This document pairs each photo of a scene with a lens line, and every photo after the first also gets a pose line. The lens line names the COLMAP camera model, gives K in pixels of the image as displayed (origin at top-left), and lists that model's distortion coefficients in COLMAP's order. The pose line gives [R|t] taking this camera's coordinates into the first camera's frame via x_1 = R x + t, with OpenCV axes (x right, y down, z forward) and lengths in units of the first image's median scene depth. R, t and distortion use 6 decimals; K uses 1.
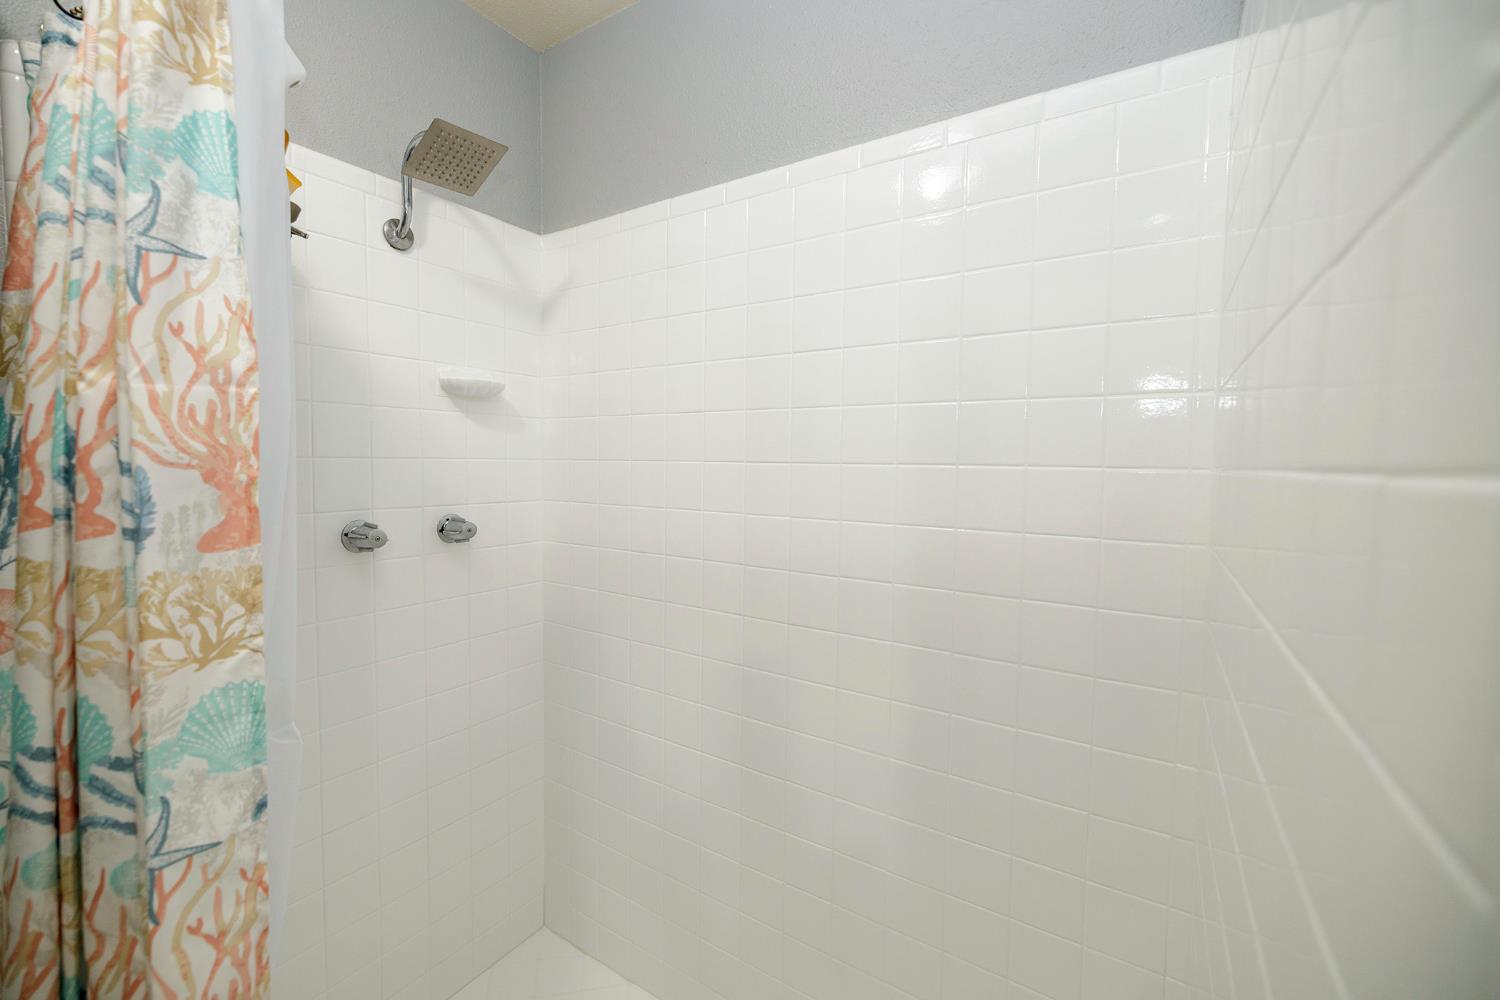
lens RADIAL K [[626.0, 0, 744.1], [0, 626.0, 495.0], [0, 0, 1]] dist [0.000897, -0.001336]
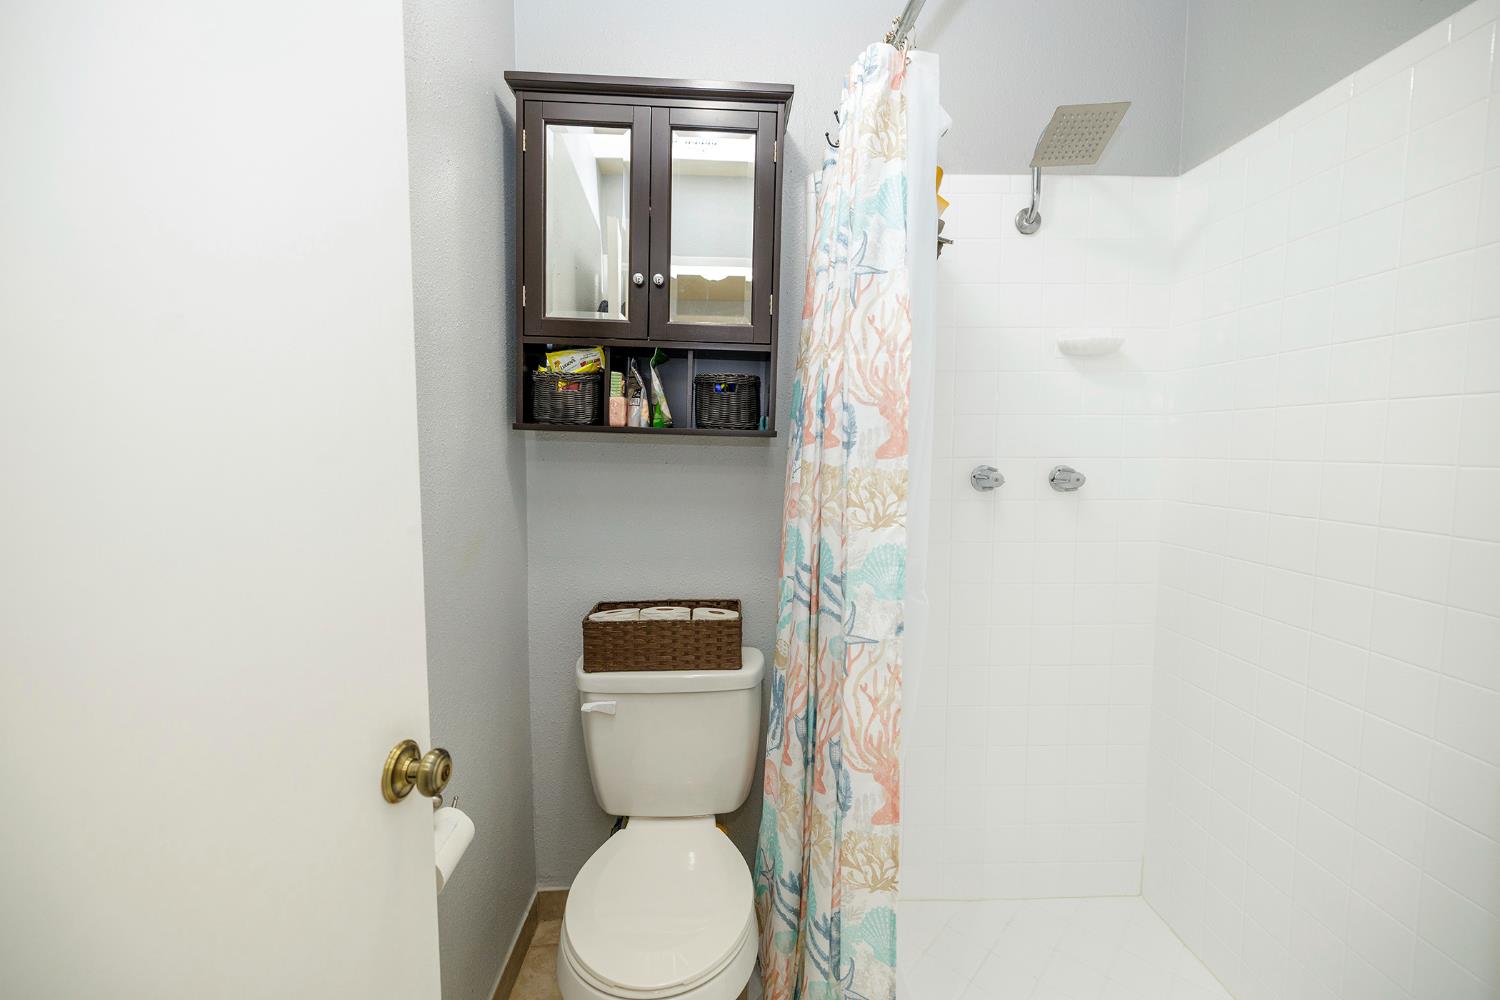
lens RADIAL K [[626.0, 0, 742.9], [0, 626.0, 490.9], [0, 0, 1]] dist [0.000897, -0.001336]
pose [[0.574411, 0.048237, -0.817144, 0.243452], [-0.036104, 0.998784, 0.033581, 0.132464], [0.817770, 0.010213, 0.575454, -0.196951]]
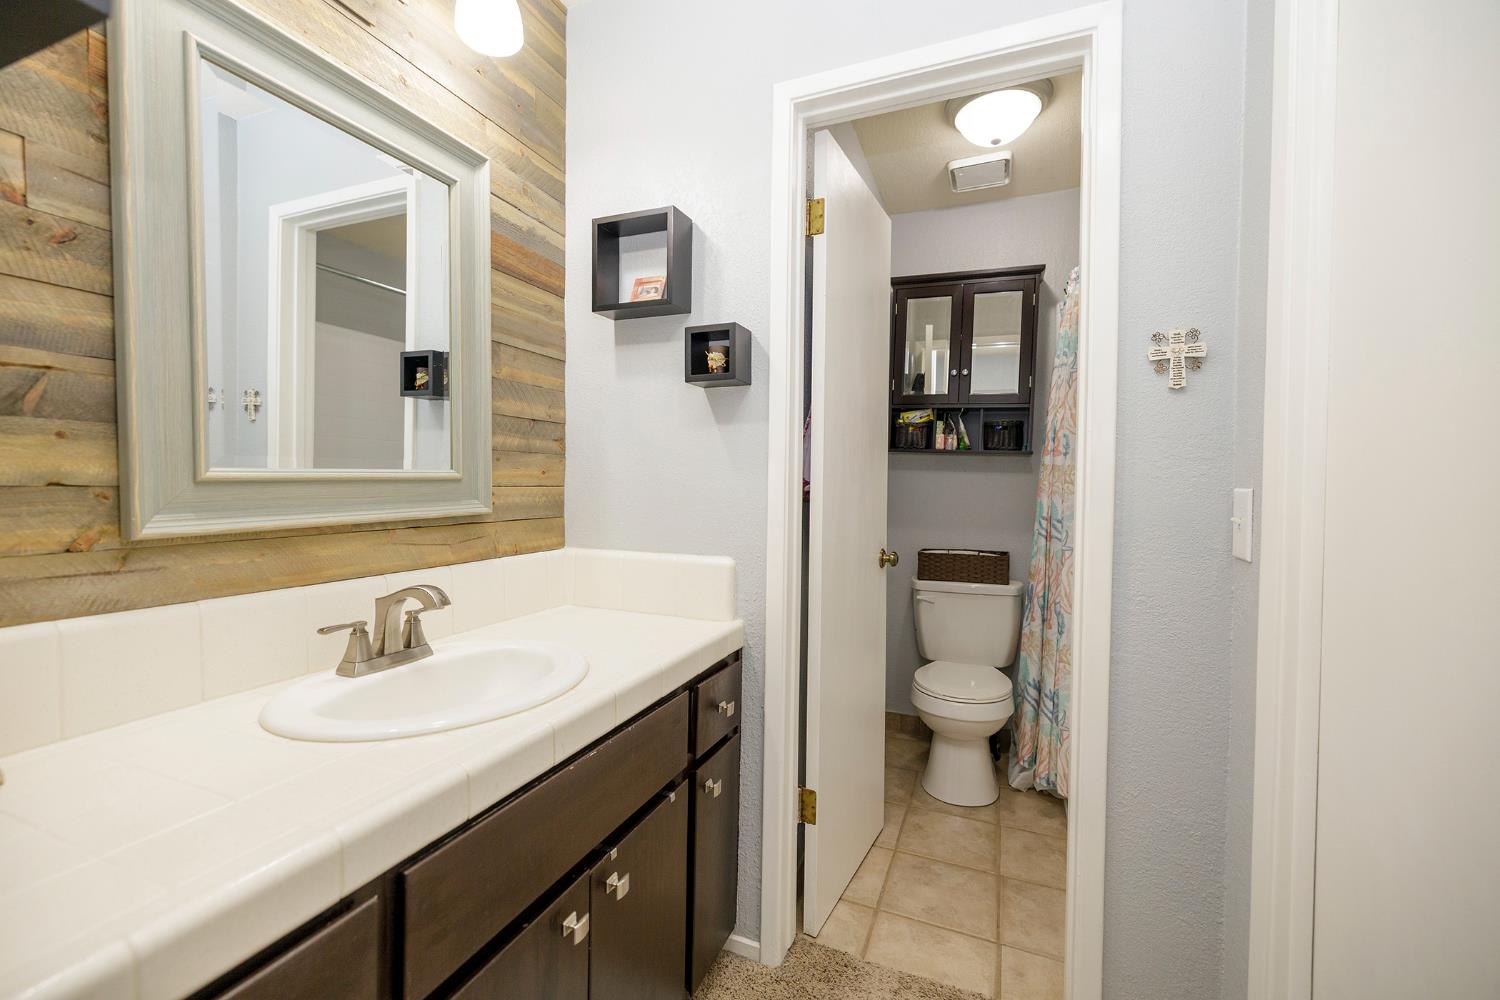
lens RADIAL K [[626.0, 0, 736.6], [0, 626.0, 494.6], [0, 0, 1]] dist [0.000897, -0.001336]
pose [[0.179408, 0.005870, -0.983757, 2.022082], [-0.060173, 0.998175, -0.005018, 0.393521], [0.981933, 0.060096, 0.179434, -1.339869]]
